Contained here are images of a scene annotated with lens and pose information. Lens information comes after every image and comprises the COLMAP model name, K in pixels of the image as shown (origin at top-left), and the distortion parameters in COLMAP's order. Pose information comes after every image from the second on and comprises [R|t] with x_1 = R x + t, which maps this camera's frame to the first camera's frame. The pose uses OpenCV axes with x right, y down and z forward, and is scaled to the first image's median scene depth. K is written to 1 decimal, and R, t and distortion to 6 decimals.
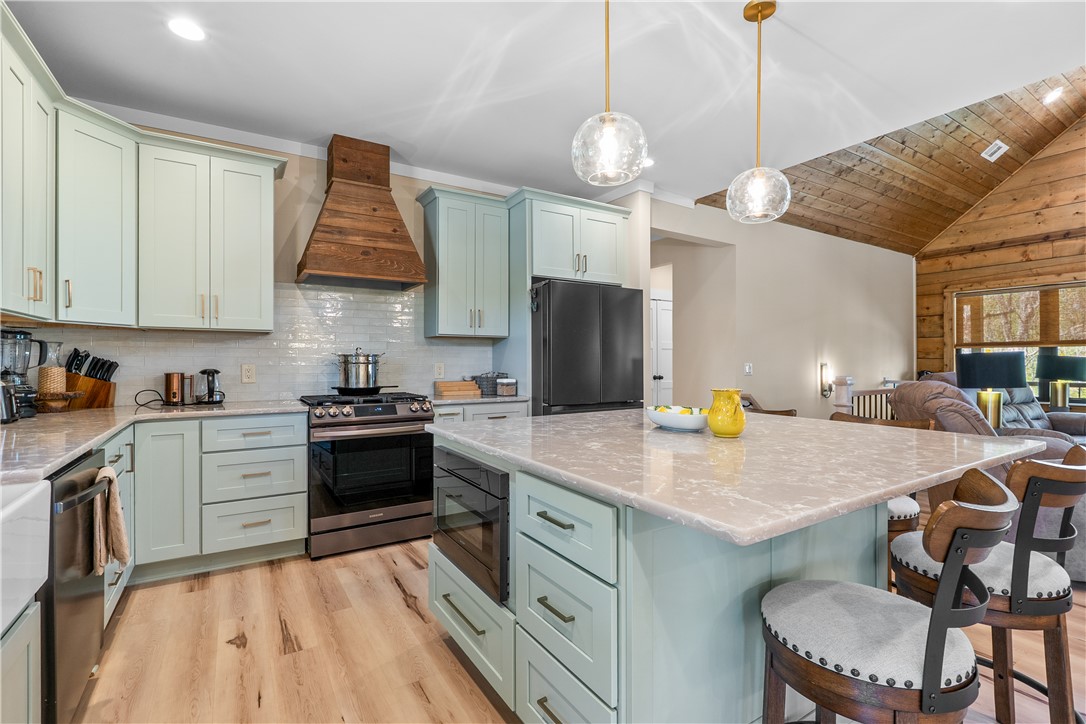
lens RADIAL K [[498.7, 0, 538.7], [0, 498.7, 364.0], [0, 0, 1]] dist [-0.003358, -0.000269]
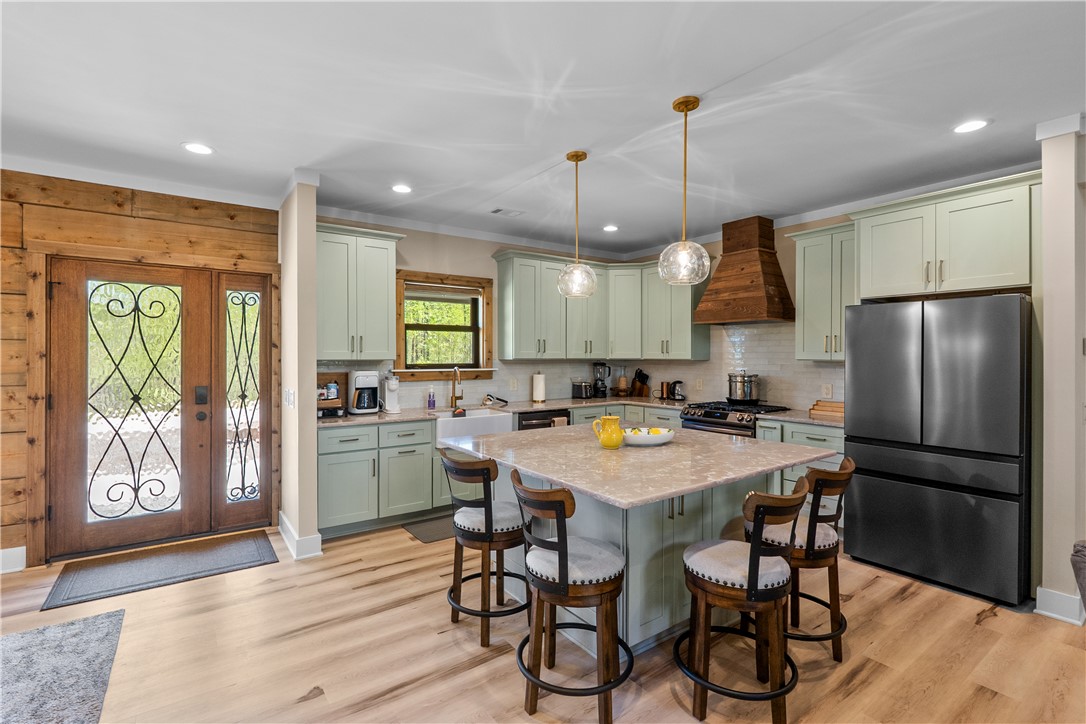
lens RADIAL K [[502.7, 0, 539.0], [0, 502.7, 356.4], [0, 0, 1]] dist [-0.003683, -0.000537]
pose [[0.063374, 0.005727, -0.997973, 1.008087], [-0.004140, 0.999976, 0.005475, -0.077042], [0.997981, 0.003784, 0.063396, 0.361598]]
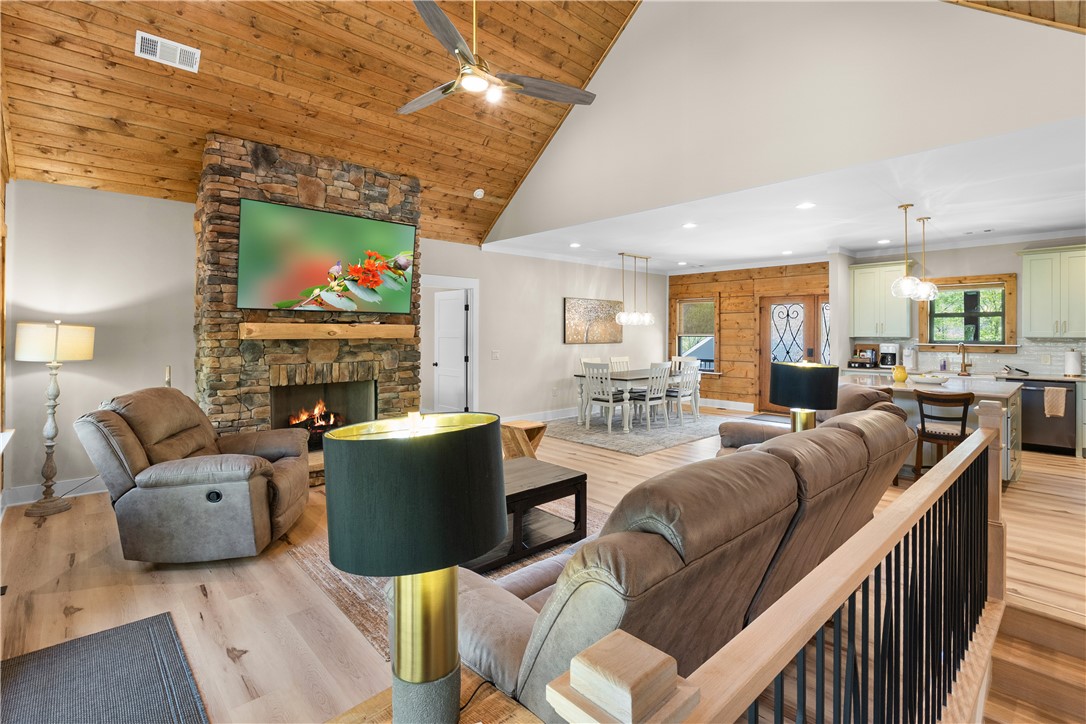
lens RADIAL K [[514.0, 0, 543.6], [0, 514.0, 329.4], [0, 0, 1]] dist [-0.001739, -0.000183]
pose [[-0.981493, -0.000020, -0.191499, 1.604583], [0.001309, 0.999976, -0.006814, -0.079620], [0.191494, -0.006939, -0.981469, 1.899703]]
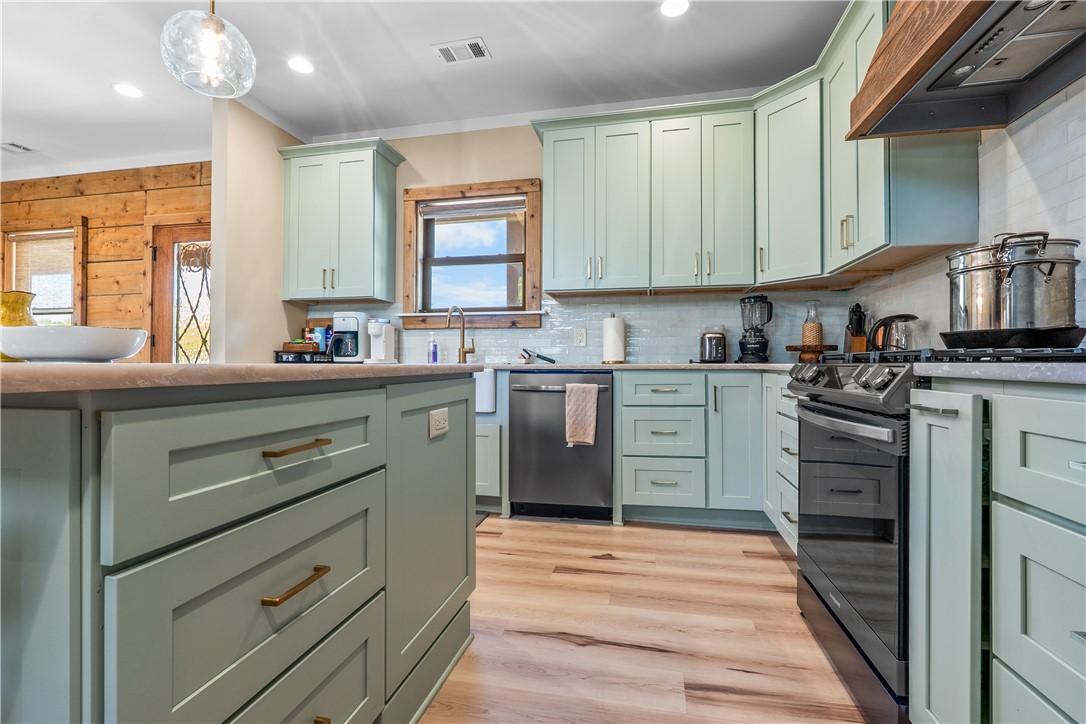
lens RADIAL K [[499.8, 0, 540.6], [0, 499.8, 352.1], [0, 0, 1]] dist [-0.001583, 0.000179]
pose [[-0.695189, -0.014008, -0.718690, 0.191962], [-0.001090, 0.999829, -0.018433, 0.072296], [0.718826, -0.012032, -0.695086, 1.034873]]
